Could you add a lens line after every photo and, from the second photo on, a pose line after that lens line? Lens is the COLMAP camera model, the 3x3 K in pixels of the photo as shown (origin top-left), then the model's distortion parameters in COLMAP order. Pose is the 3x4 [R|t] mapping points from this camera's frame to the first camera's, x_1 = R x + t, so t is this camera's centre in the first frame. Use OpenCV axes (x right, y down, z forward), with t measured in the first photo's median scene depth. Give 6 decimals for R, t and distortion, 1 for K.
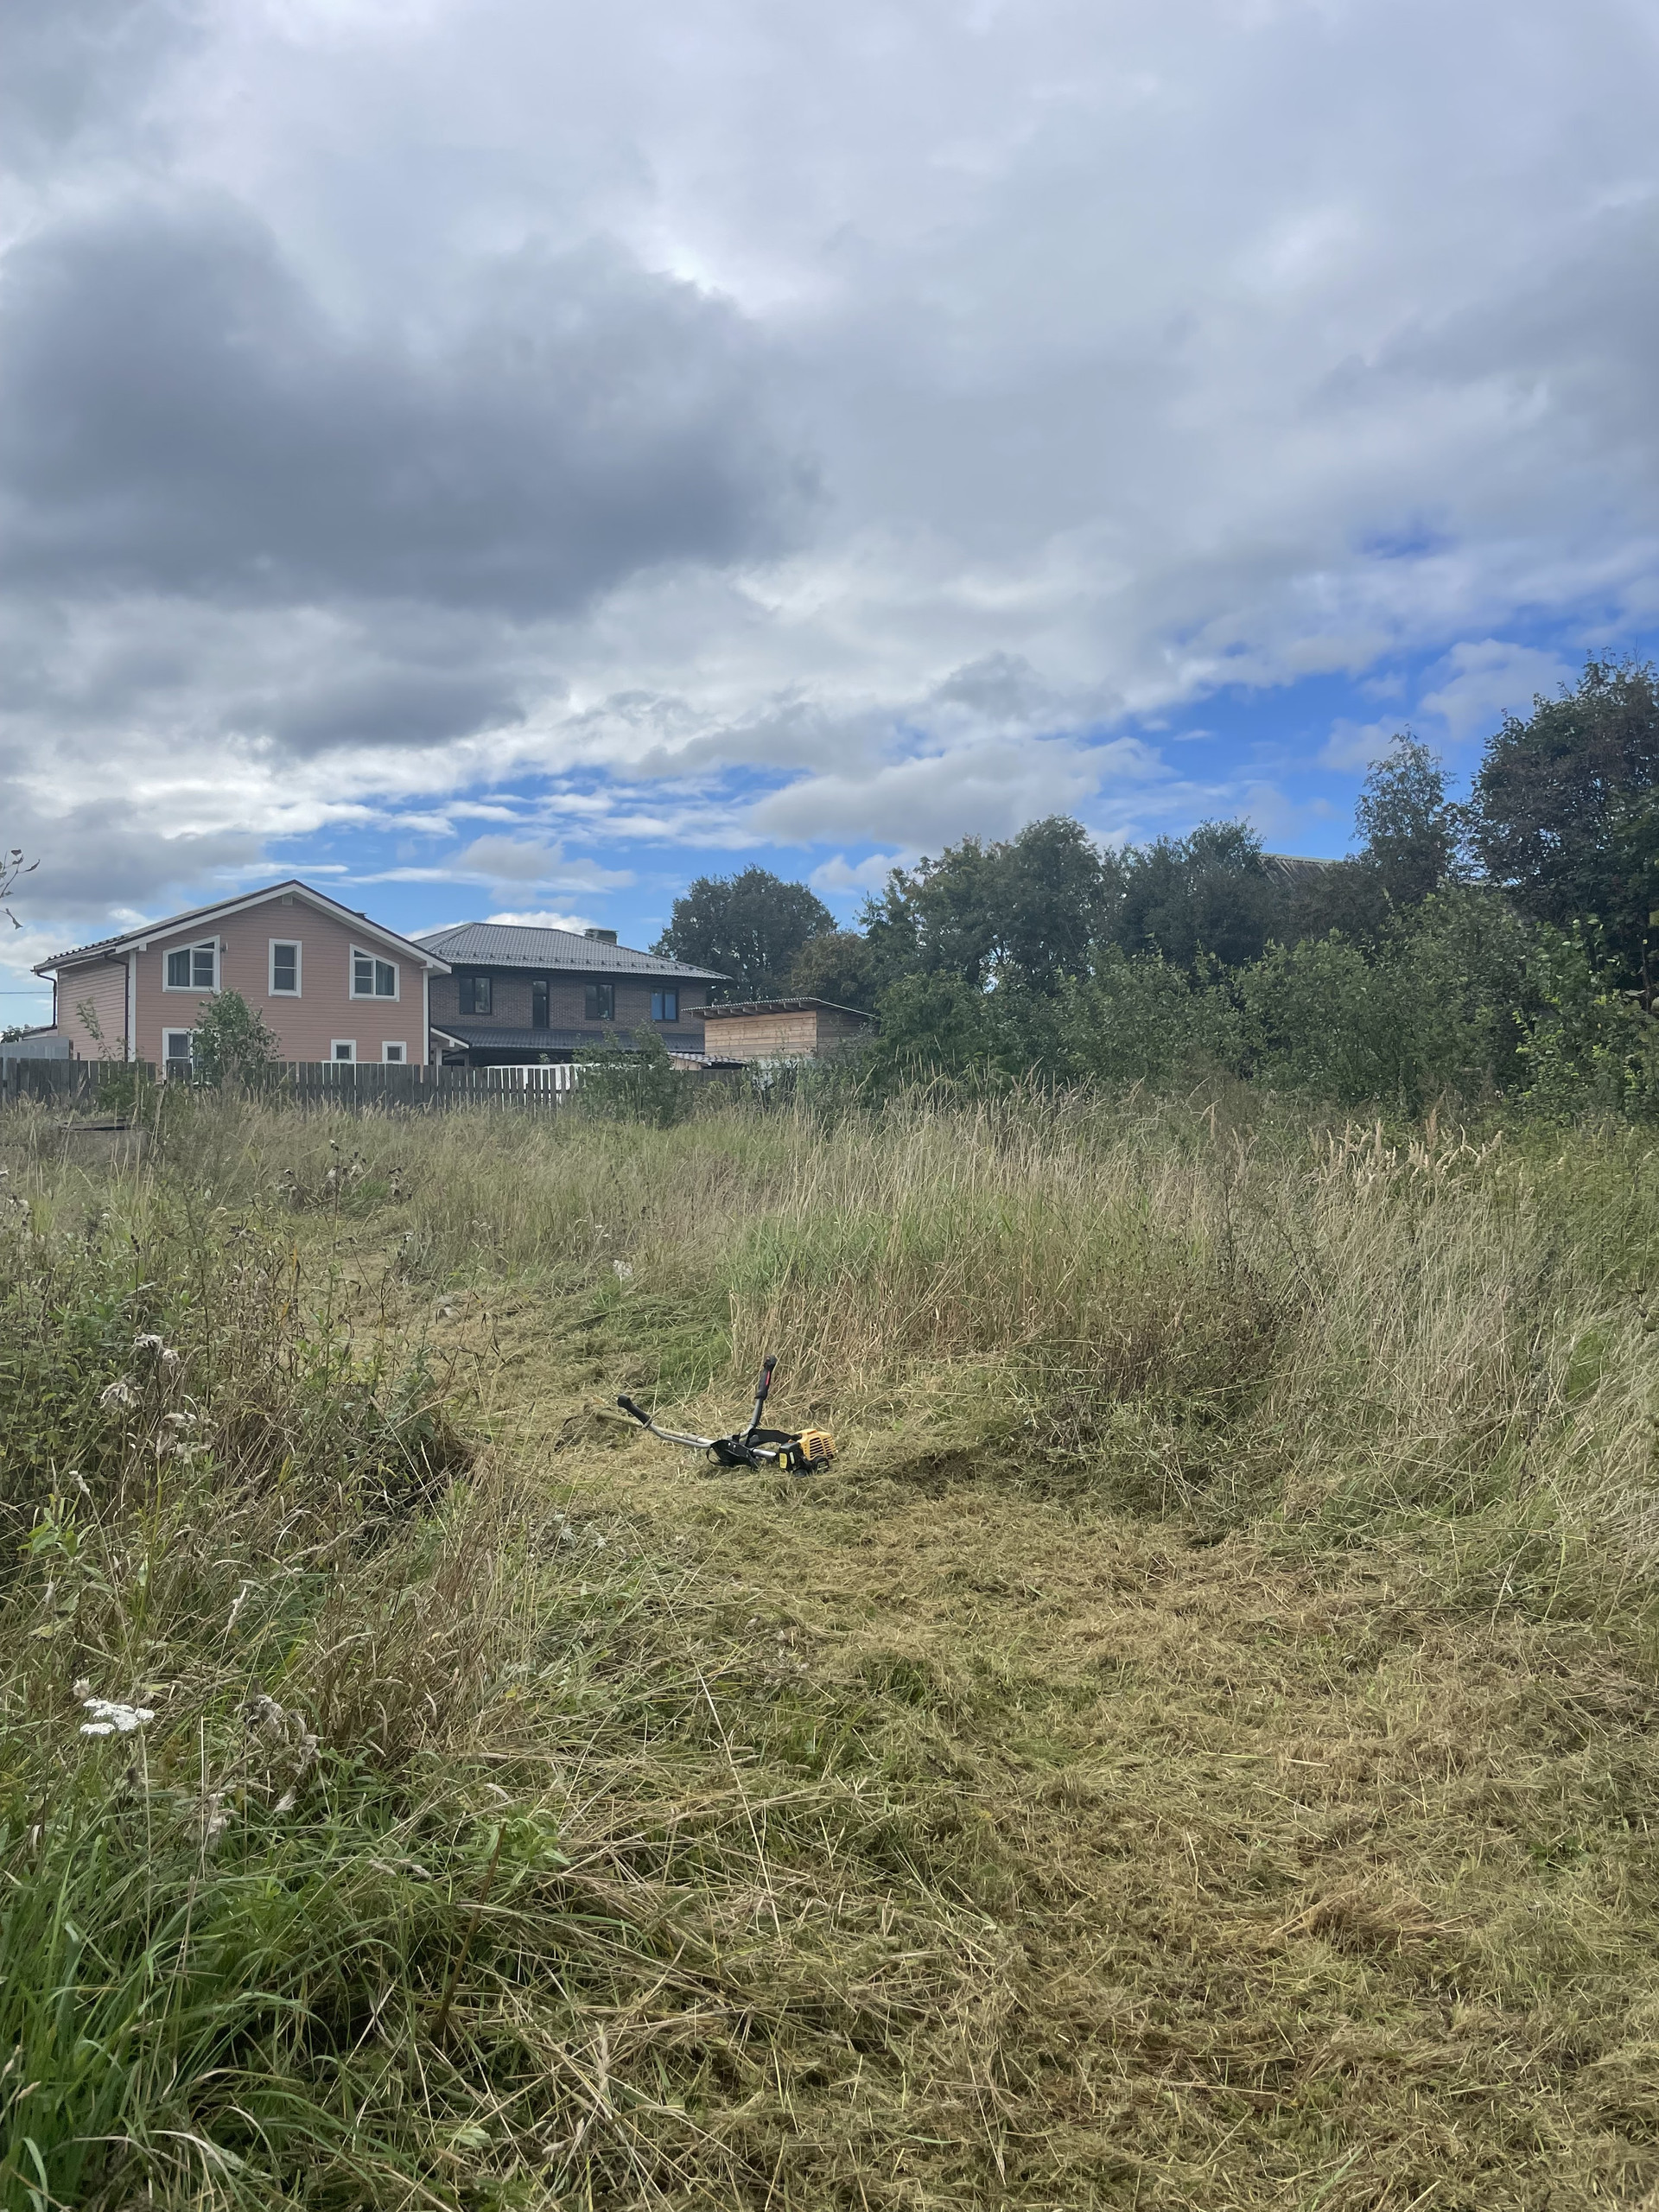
lens RADIAL K [[1666.4, 0, 859.3], [0, 1666.4, 1105.0], [0, 0, 1]] dist [0.086333, -0.118971]
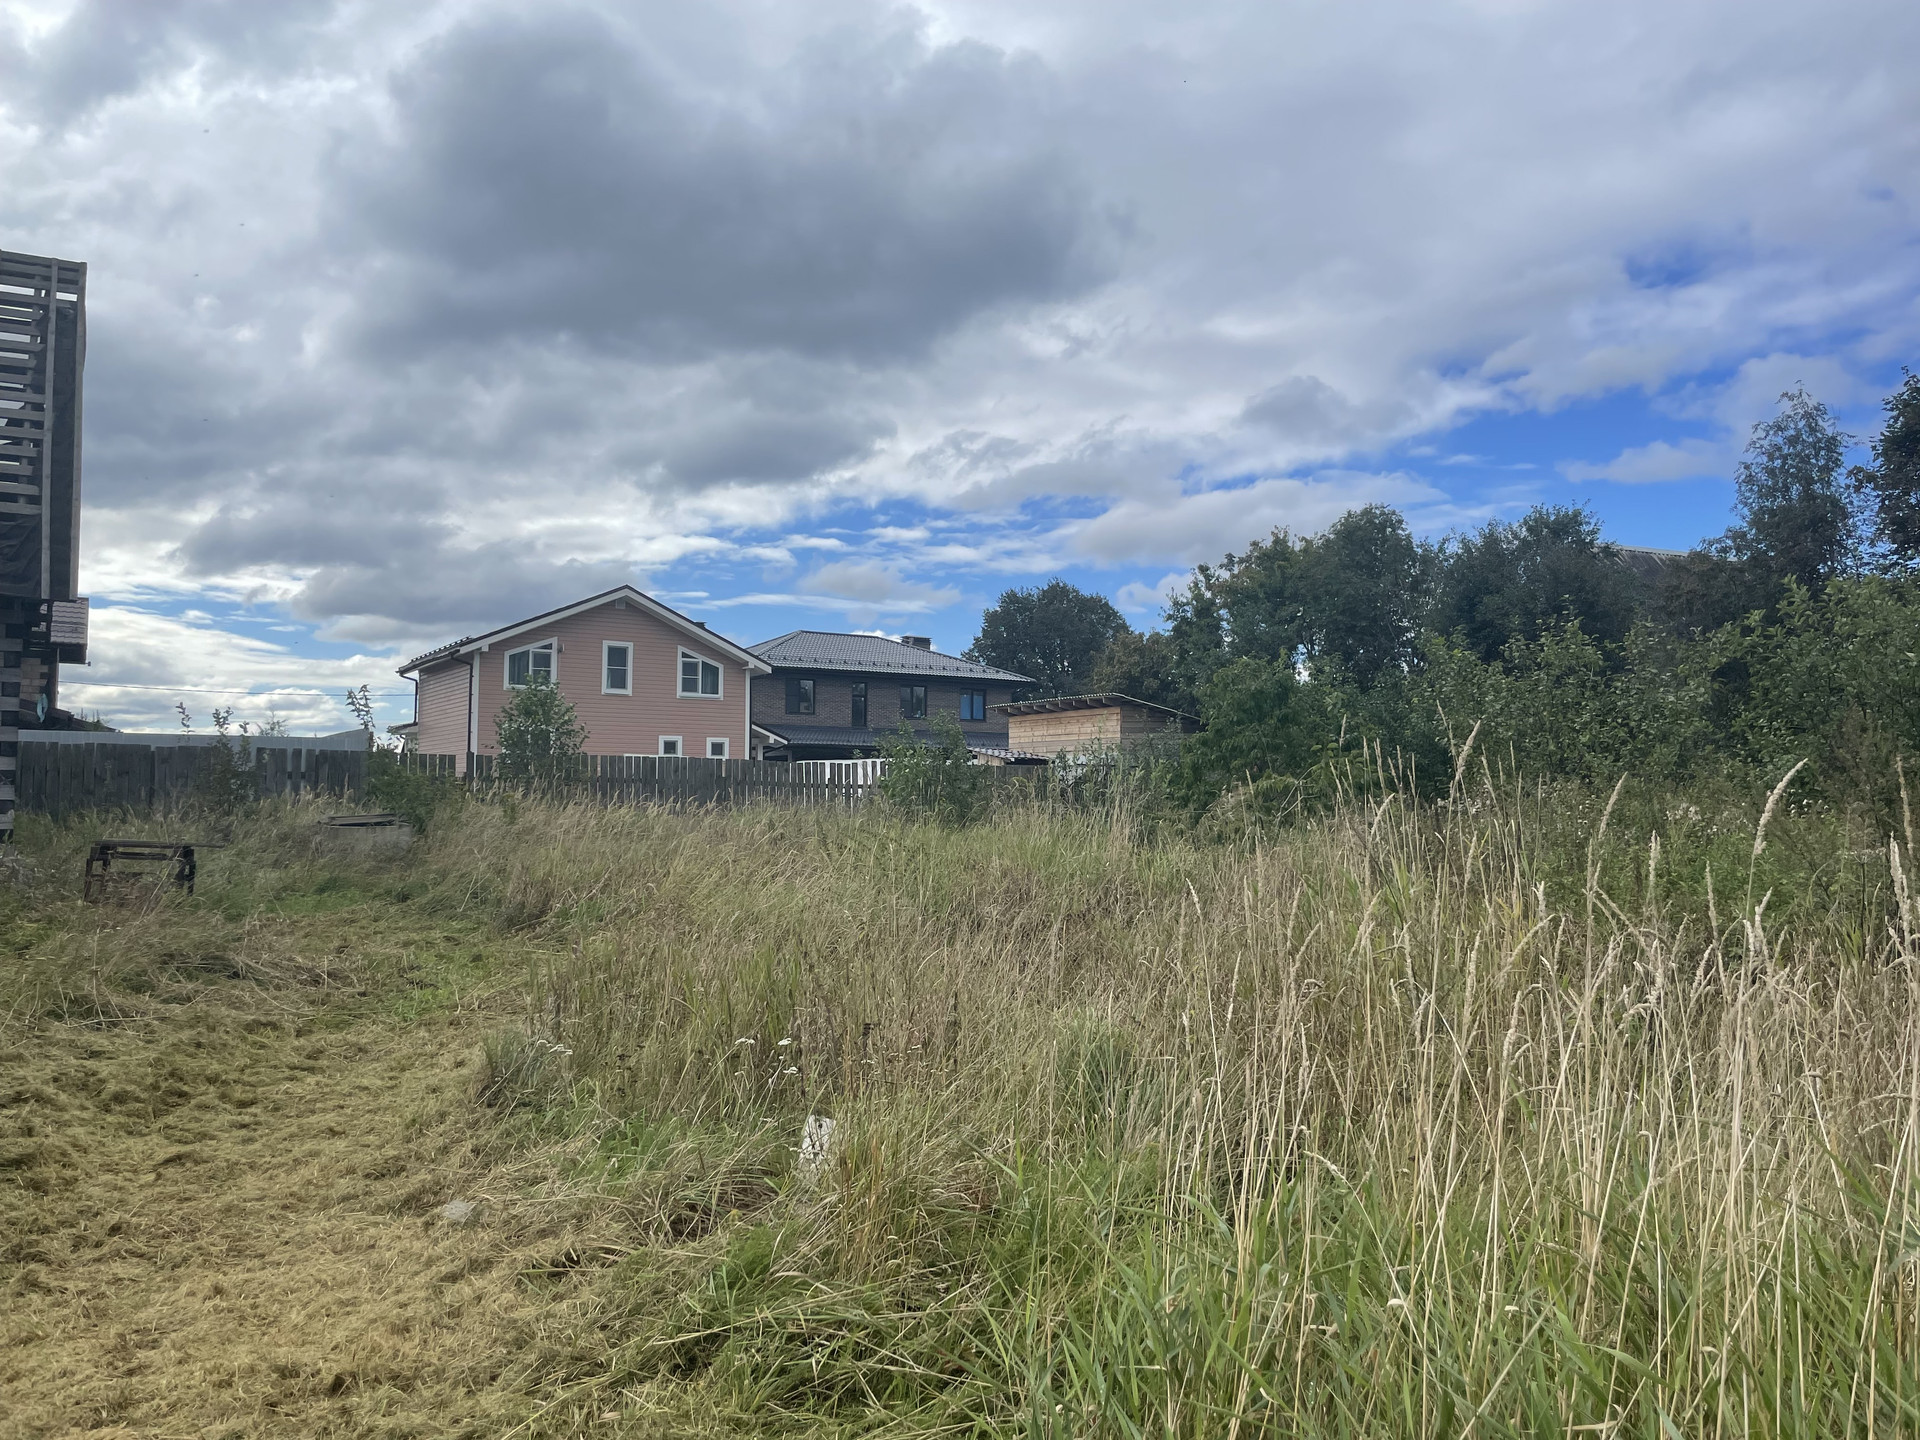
lens RADIAL K [[1446.4, 0, 972.3], [0, 1446.4, 716.1], [0, 0, 1]] dist [0.086333, -0.118971]
pose [[0.992756, 0.000946, -0.120144, -0.009169], [-0.007722, 0.998404, -0.055943, -0.001687], [0.119900, 0.056466, 0.991179, 0.122470]]
